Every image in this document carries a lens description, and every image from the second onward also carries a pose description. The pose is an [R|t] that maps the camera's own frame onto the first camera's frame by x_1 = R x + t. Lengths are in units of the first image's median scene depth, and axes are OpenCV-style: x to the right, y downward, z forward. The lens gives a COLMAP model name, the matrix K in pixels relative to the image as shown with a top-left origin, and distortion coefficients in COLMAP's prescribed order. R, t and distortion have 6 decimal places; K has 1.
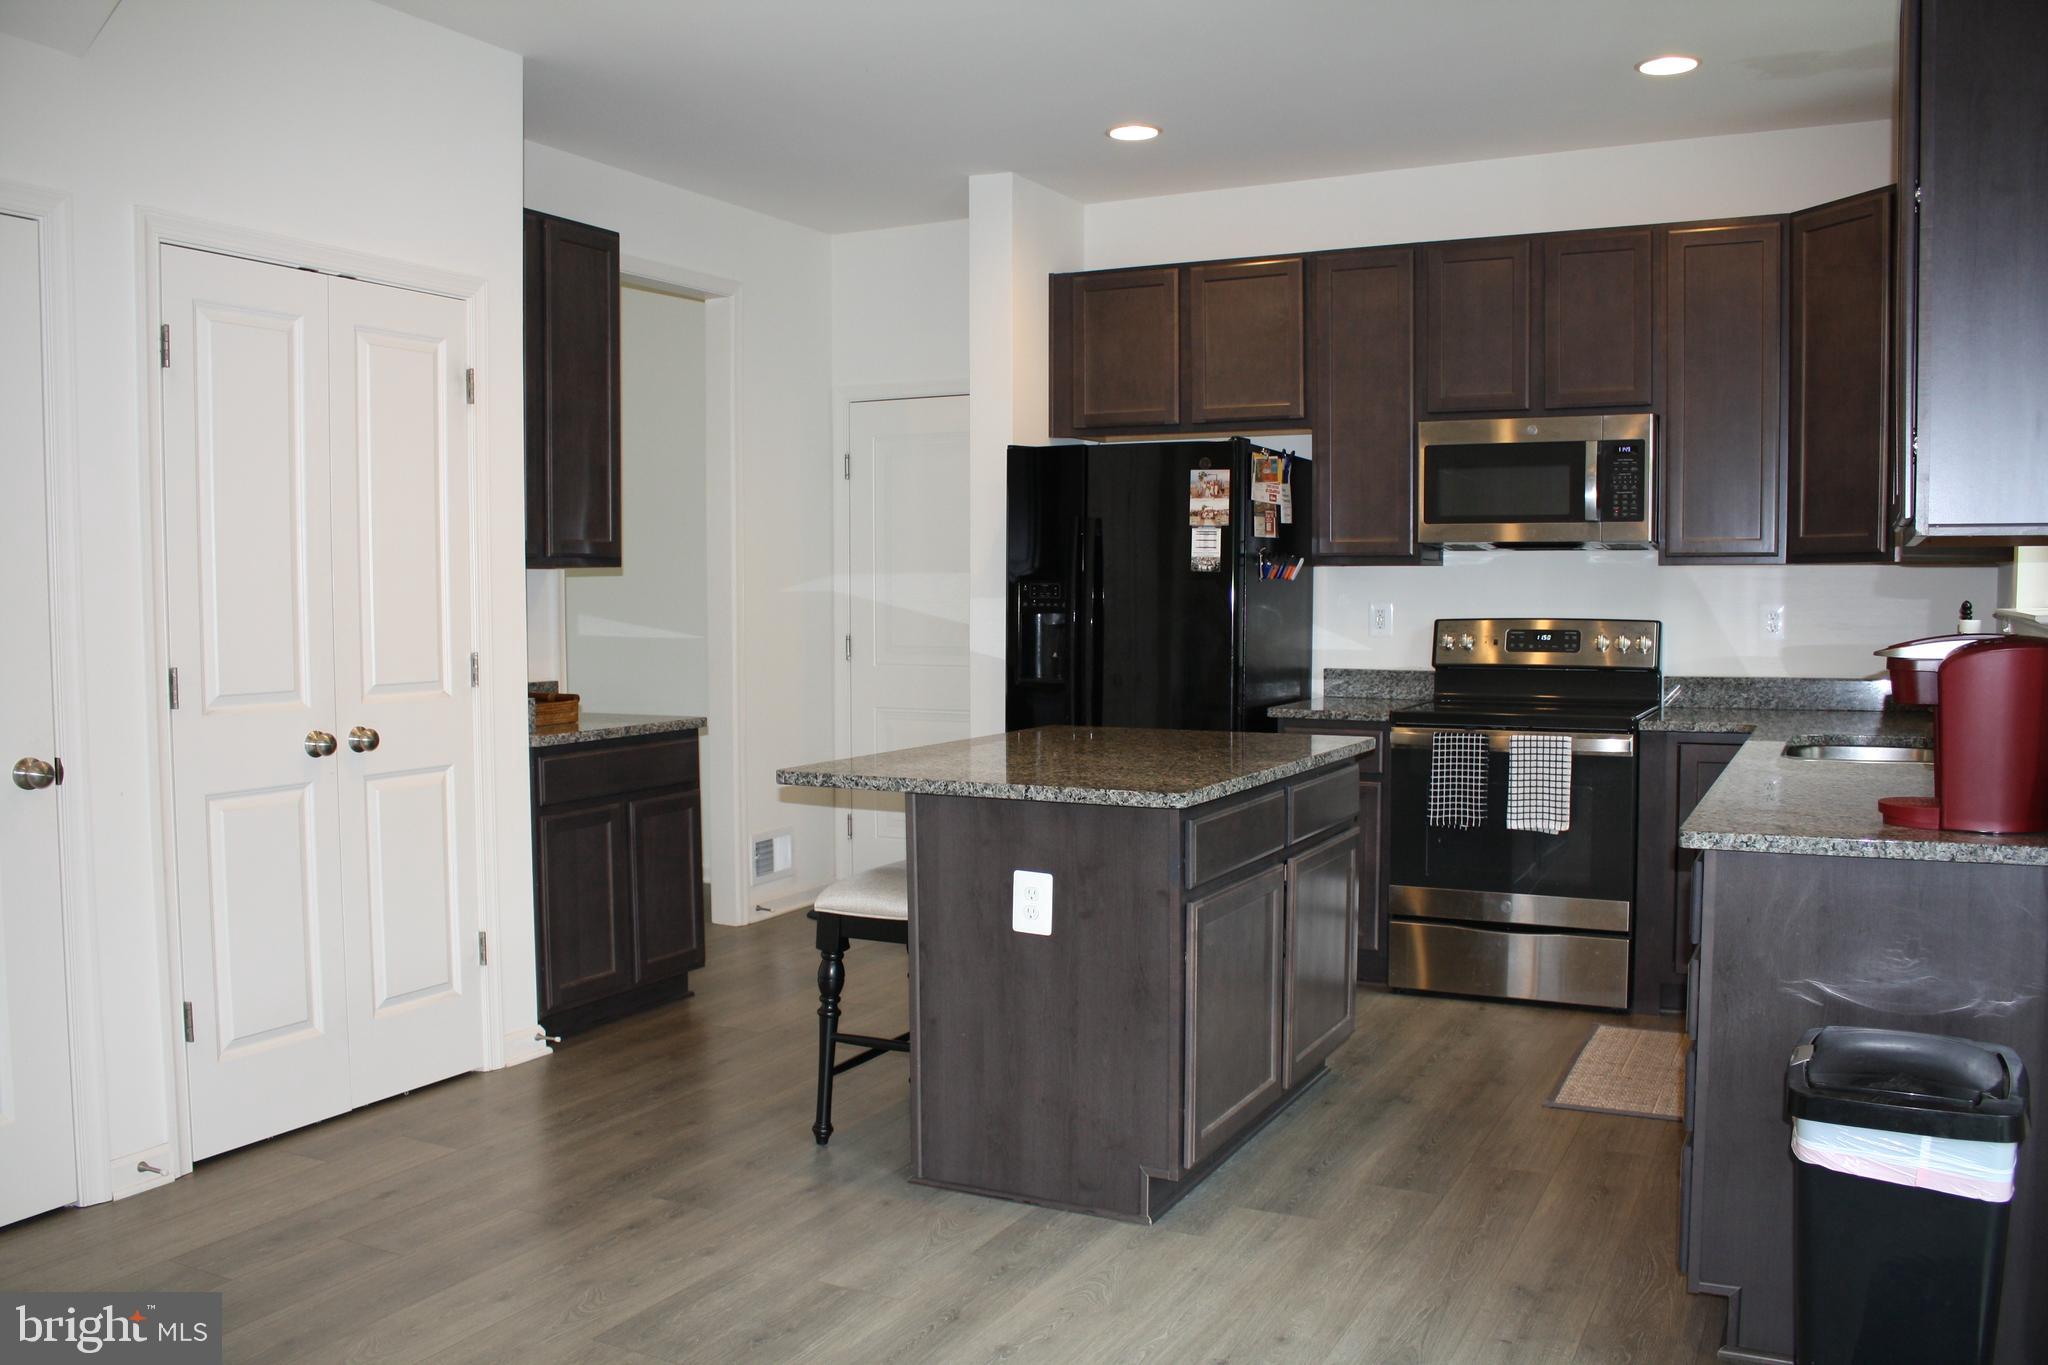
lens RADIAL K [[1702.4, 0, 1017.9], [0, 1702.4, 696.8], [0, 0, 1]] dist [-0.164356, 0.130686]
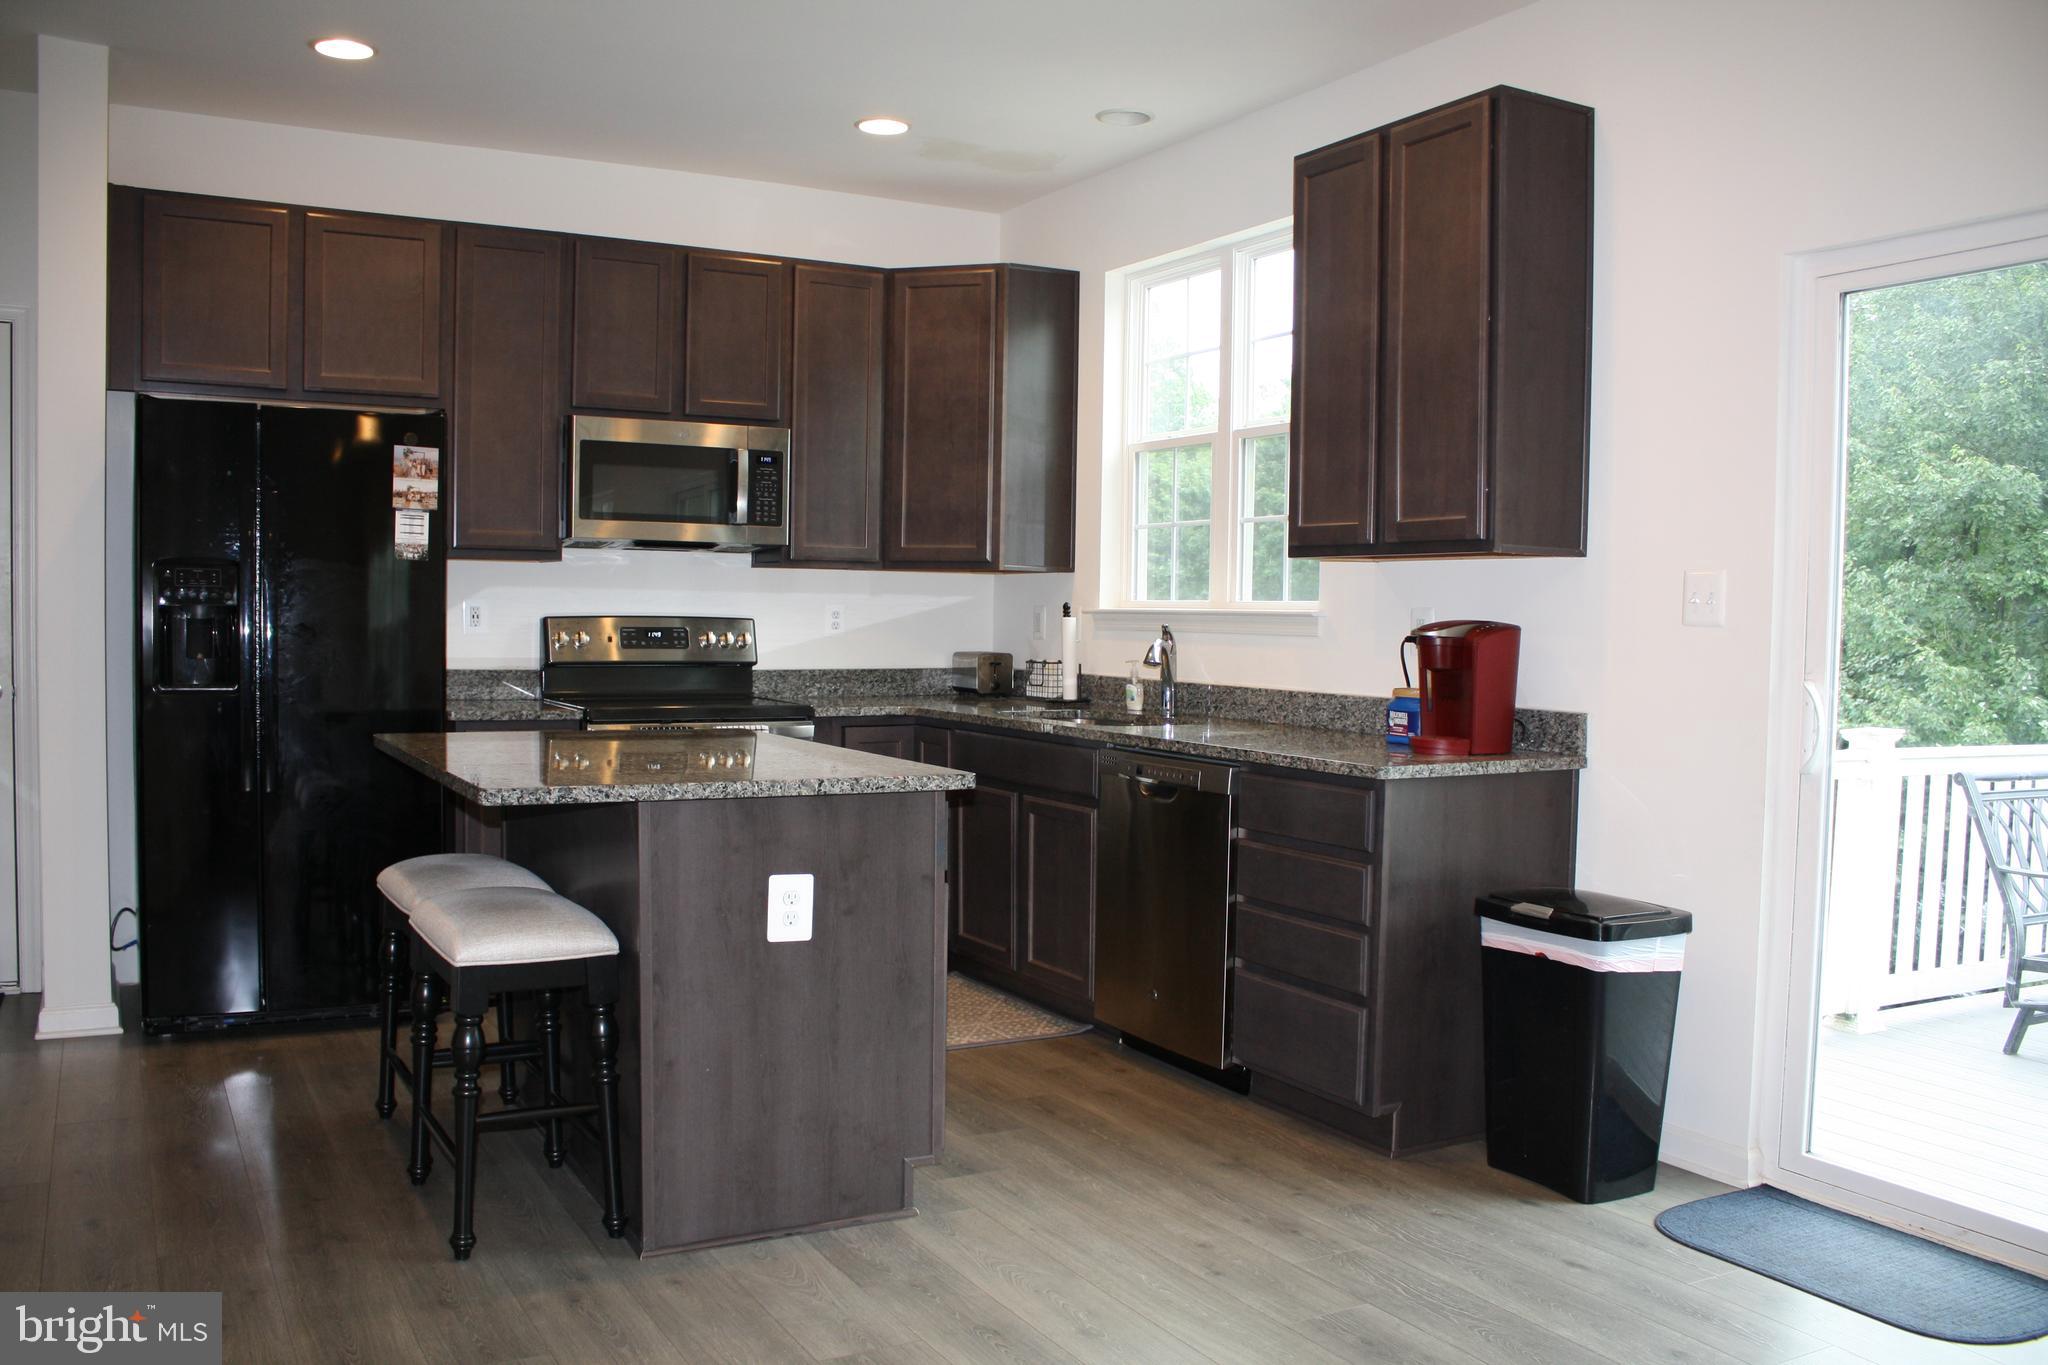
lens RADIAL K [[1702.4, 0, 1017.9], [0, 1702.4, 696.8], [0, 0, 1]] dist [-0.164356, 0.130686]
pose [[0.556313, -0.025638, 0.830577, -0.445307], [0.033669, 0.999399, 0.008298, 0.001800], [-0.830291, 0.023349, 0.556842, 0.247557]]
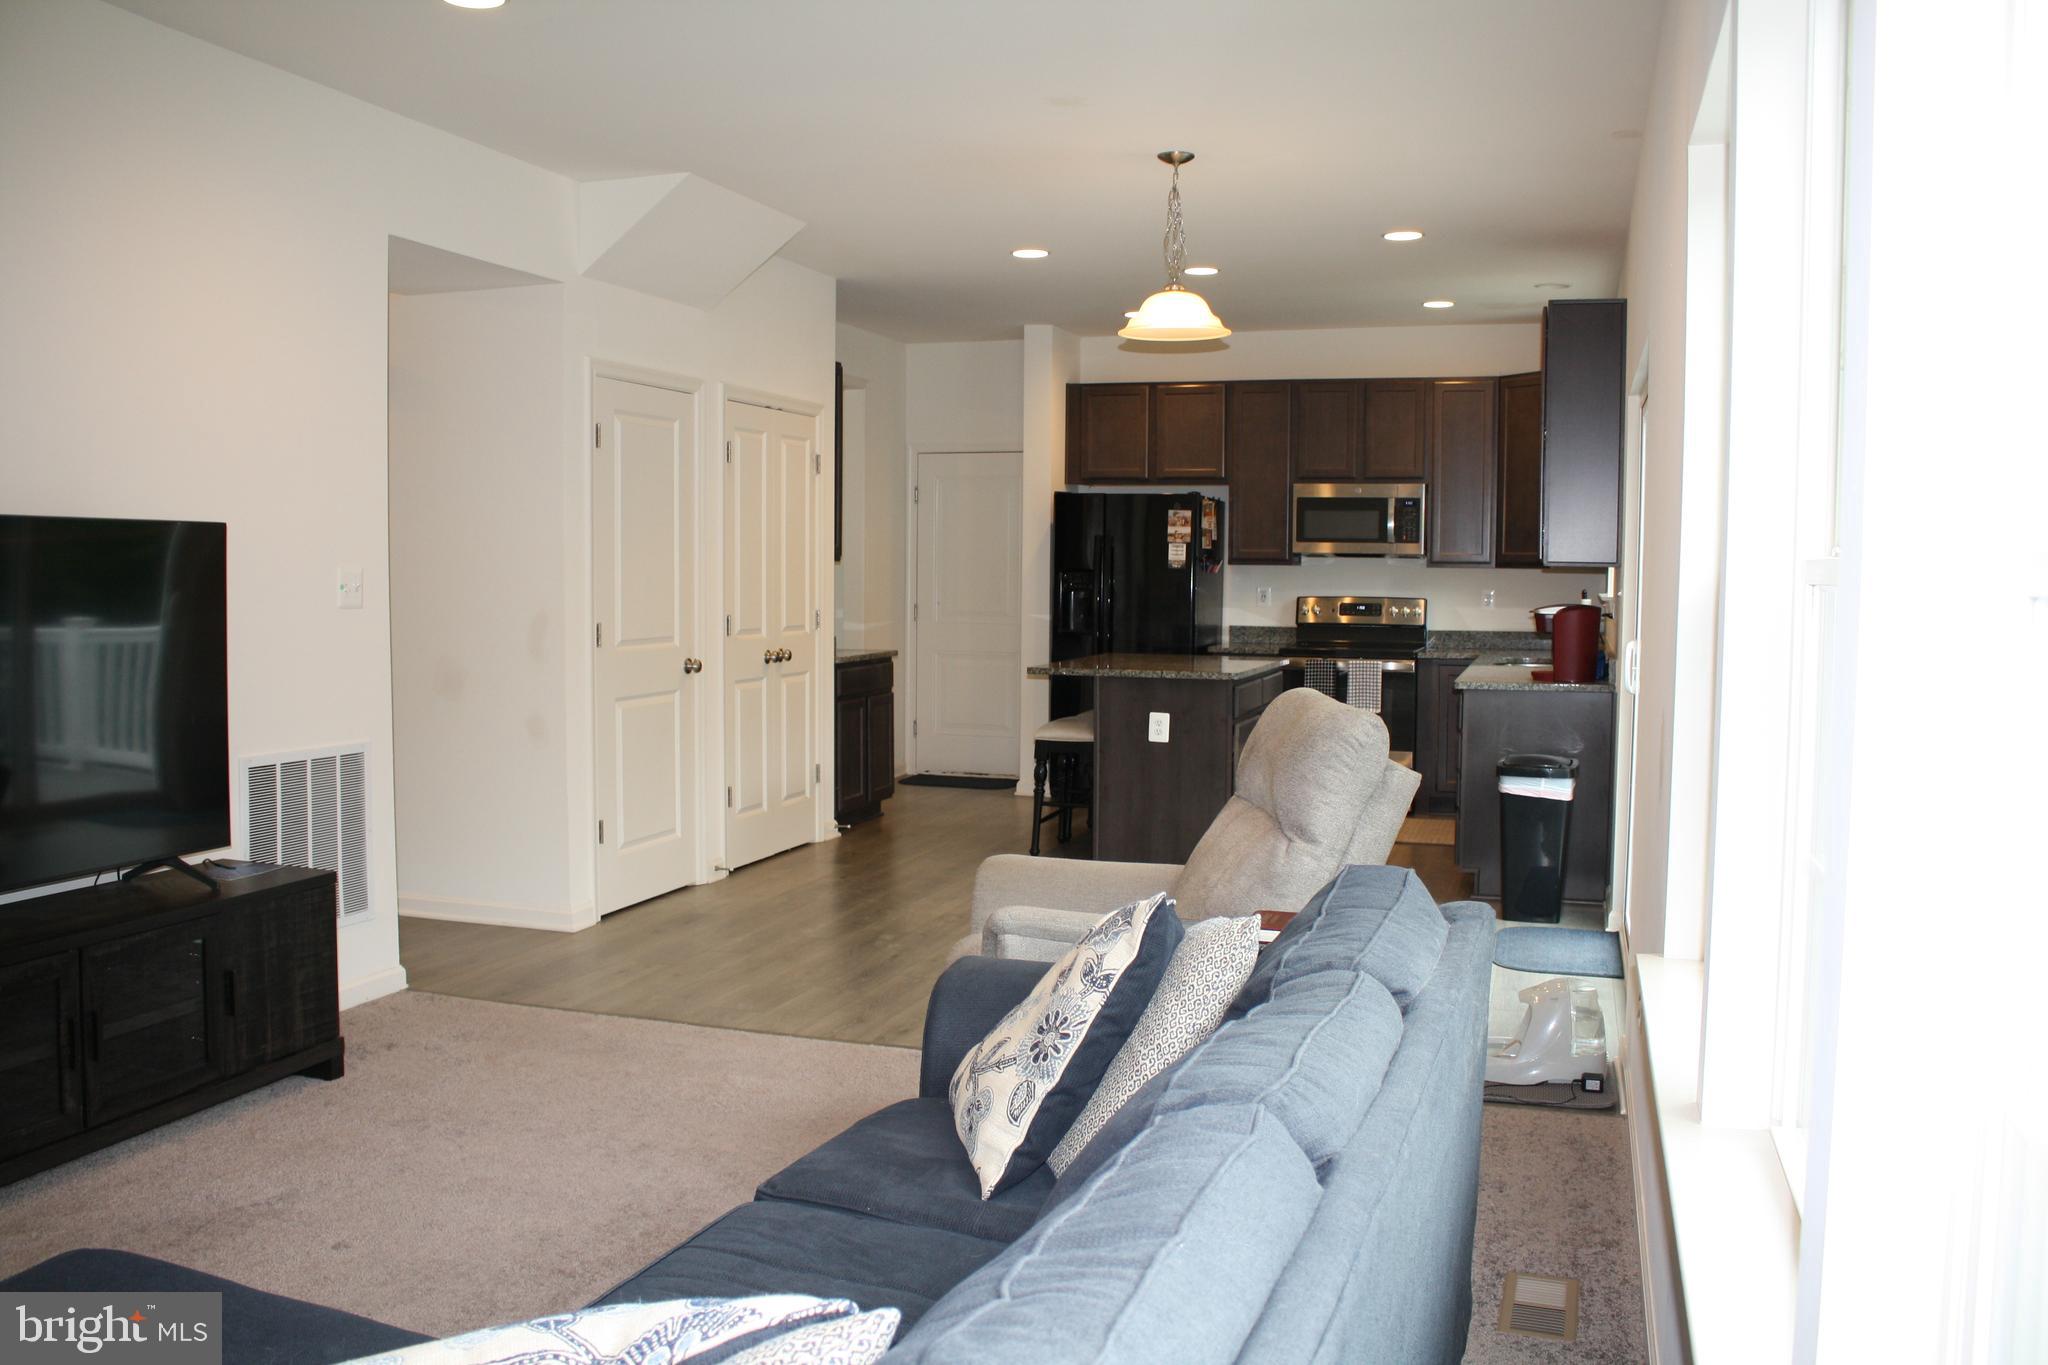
lens RADIAL K [[1696.0, 0, 1024.0], [0, 1696.0, 682.5], [0, 0, 1]] dist [-0.196452, 0.238192]
pose [[0.987091, -0.000124, 0.160158, -0.325214], [-0.000712, 0.999986, 0.005161, 0.035169], [-0.160157, -0.005208, 0.987078, -0.698627]]
